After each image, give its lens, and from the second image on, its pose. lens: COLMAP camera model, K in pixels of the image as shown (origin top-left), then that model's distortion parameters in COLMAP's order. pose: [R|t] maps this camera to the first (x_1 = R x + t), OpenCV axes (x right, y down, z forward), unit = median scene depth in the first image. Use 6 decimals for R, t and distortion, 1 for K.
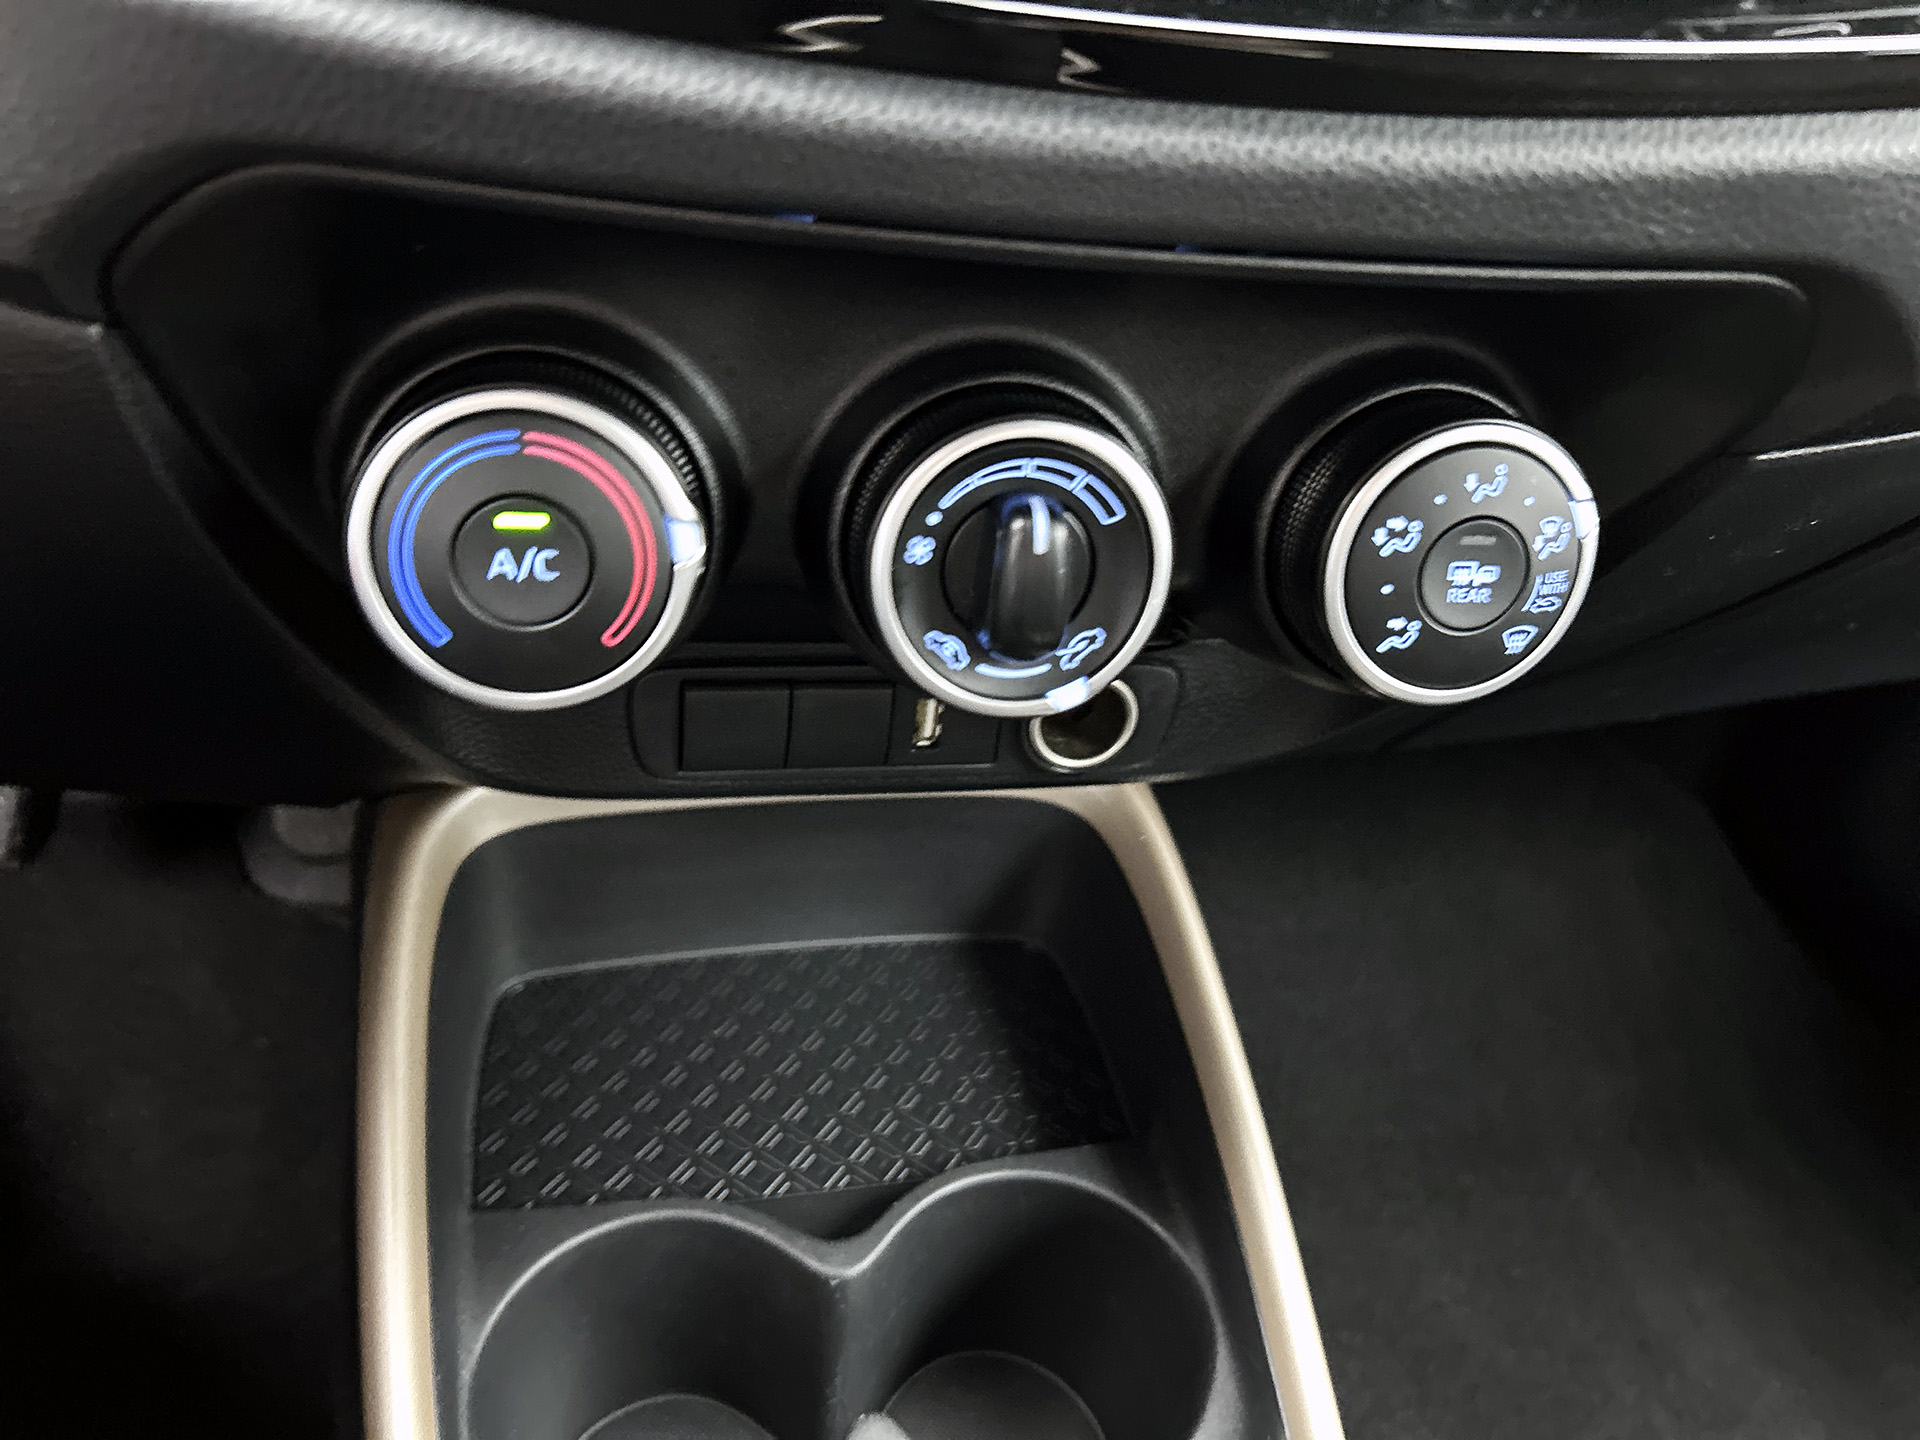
lens RADIAL K [[1452.4, 0, 960.8], [0, 1452.4, 699.8], [0, 0, 1]] dist [-0.004921, -0.012171]
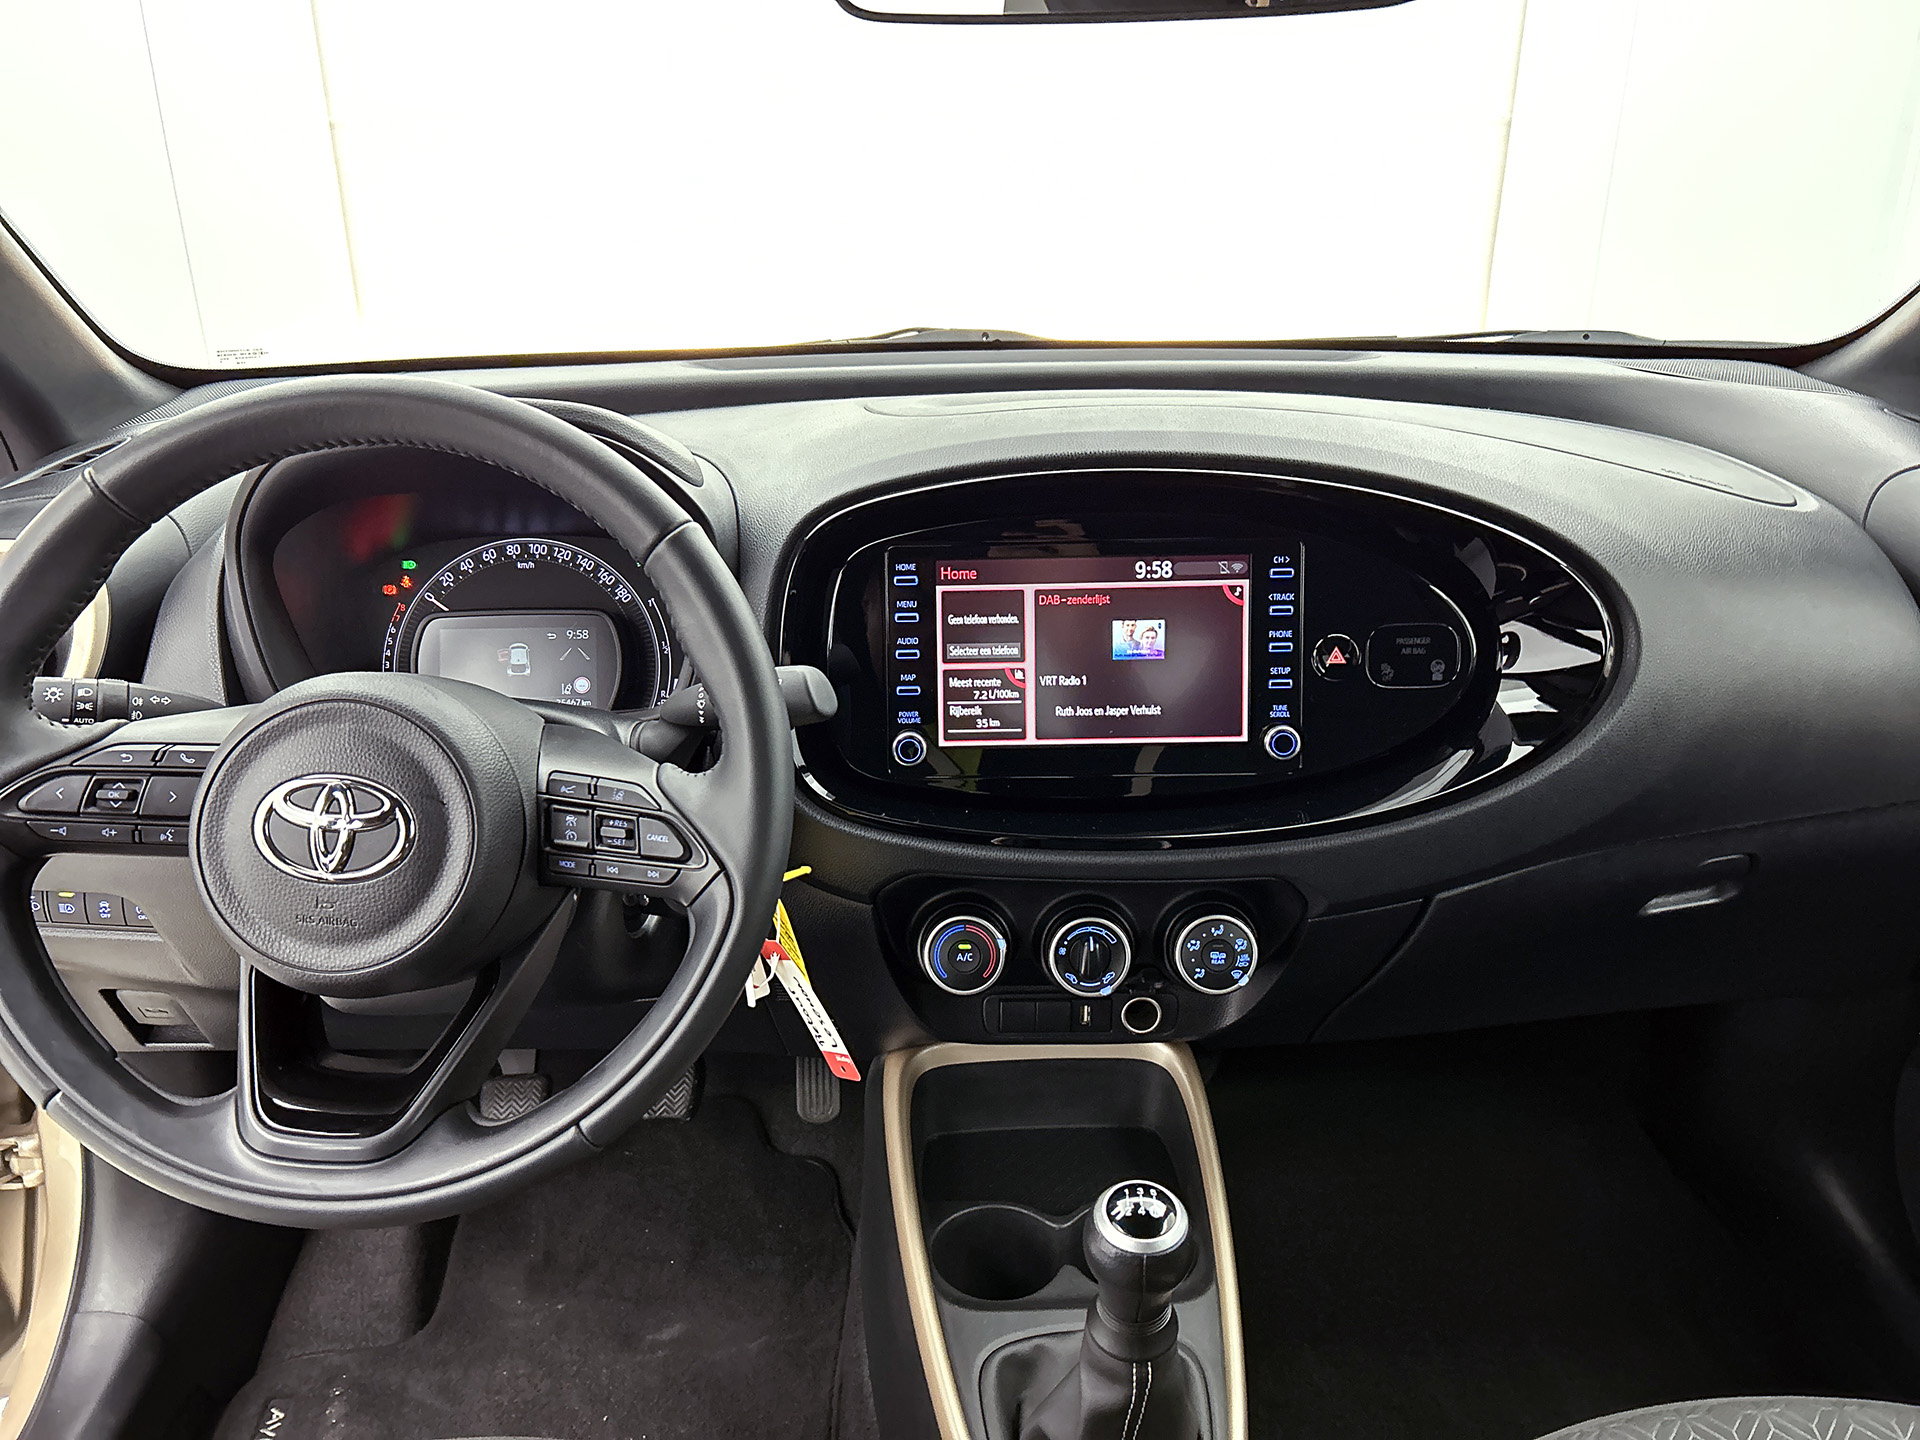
lens RADIAL K [[1452.4, 0, 956.8], [0, 1452.4, 741.7], [0, 0, 1]] dist [-0.004921, -0.012171]
pose [[0.976239, -0.052405, -0.210263, 0.516959], [-0.003703, 0.966141, -0.257988, 0.341027], [0.216663, 0.252637, 0.942991, -2.735021]]
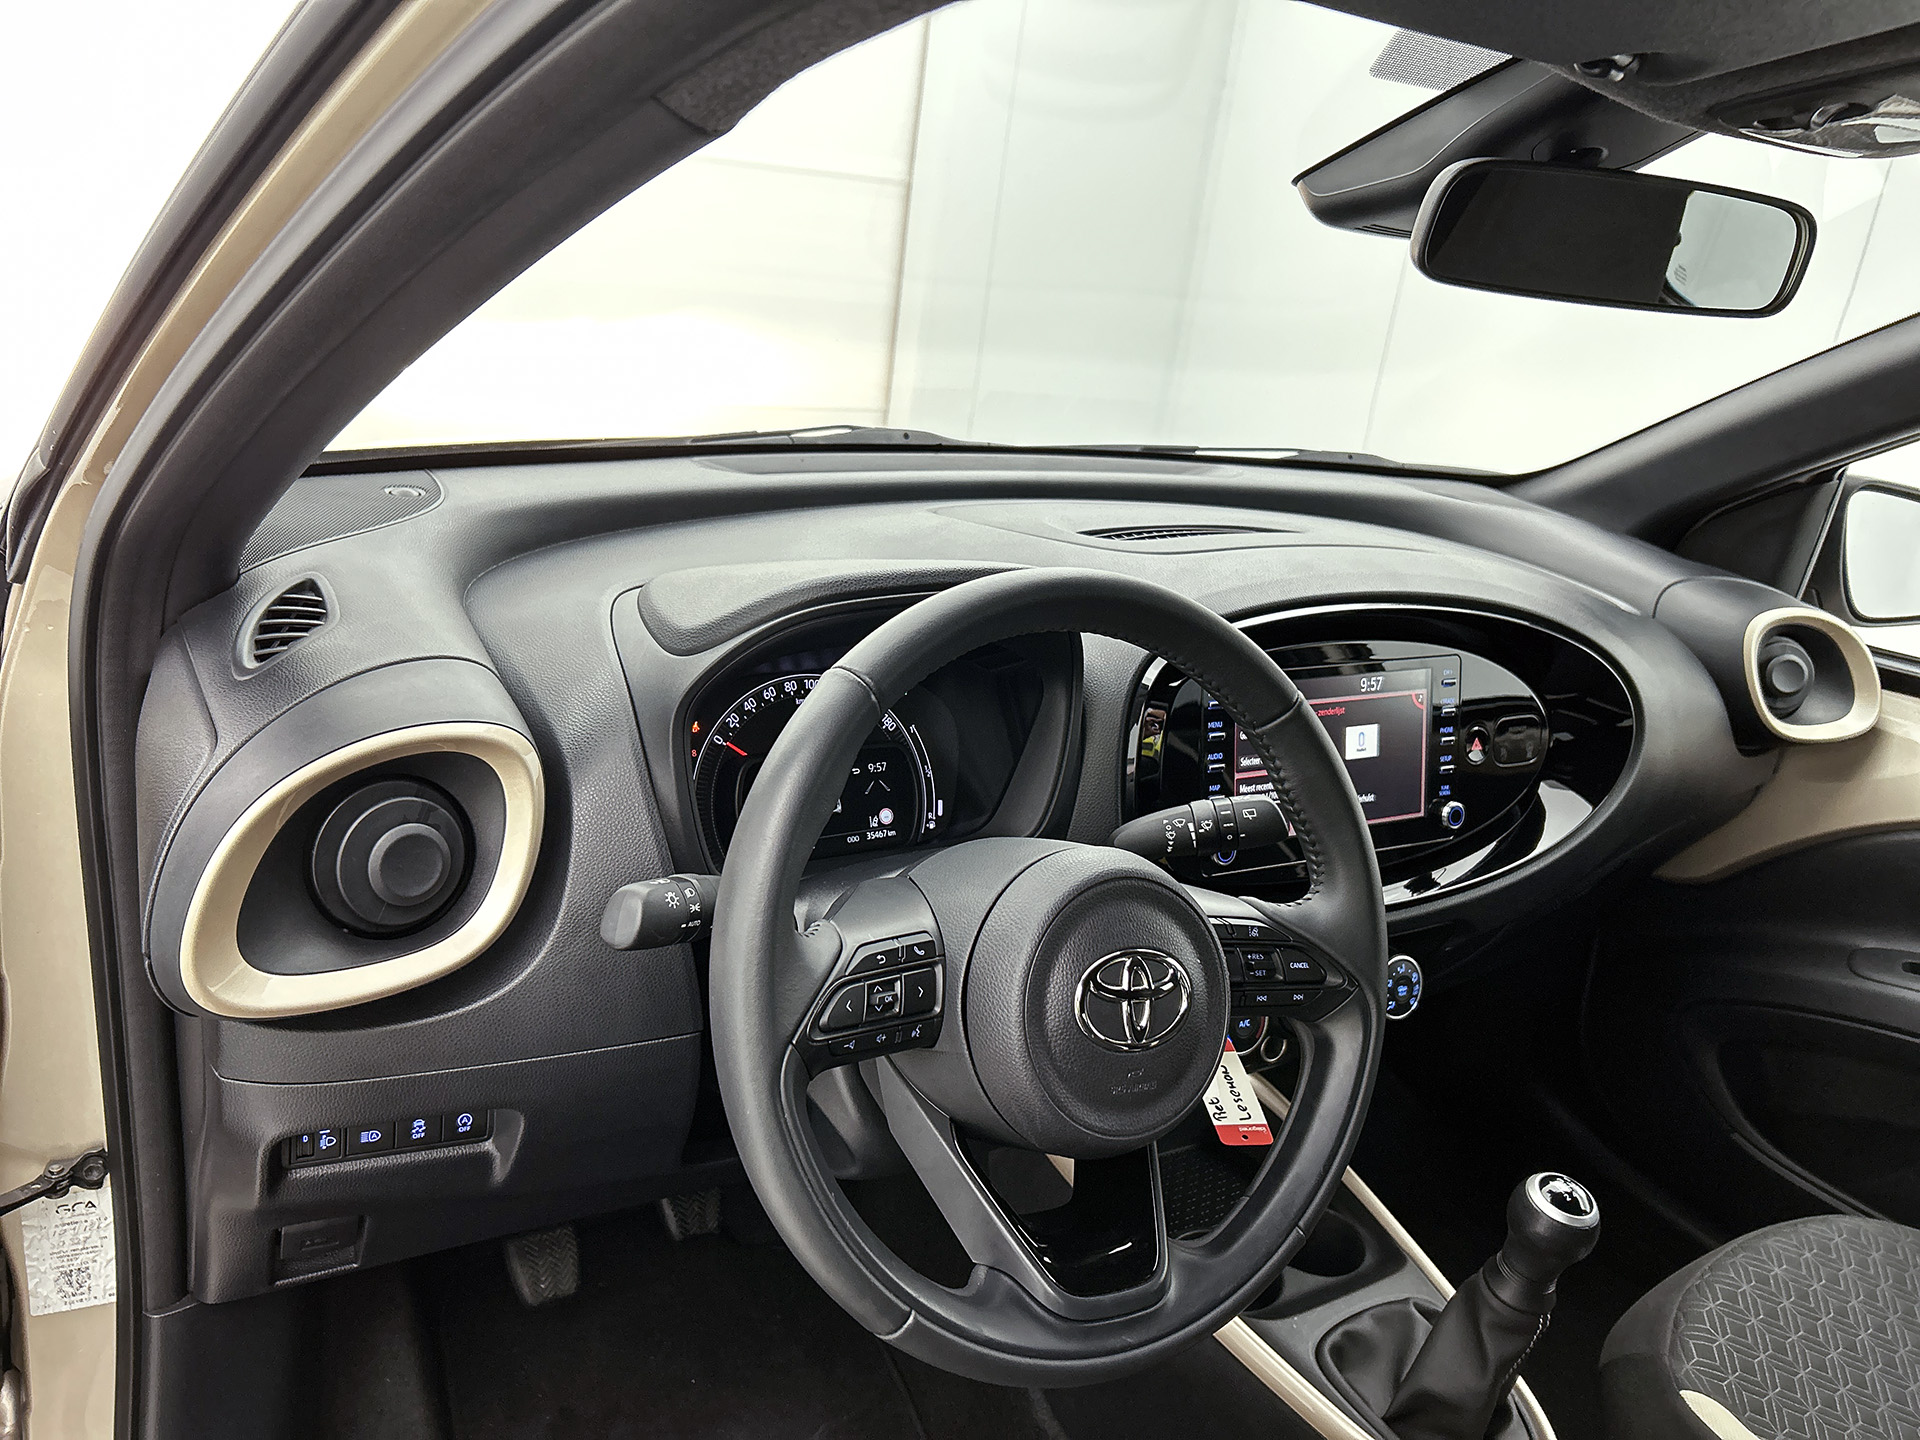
lens RADIAL K [[1397.4, 0, 950.0], [0, 1397.4, 721.1], [0, 0, 1]] dist [0.003917, -0.002969]
pose [[0.950956, -0.119653, 0.285248, -2.152284], [0.187074, 0.956866, -0.222286, -0.182584], [-0.246347, 0.264747, 0.932321, -2.959604]]
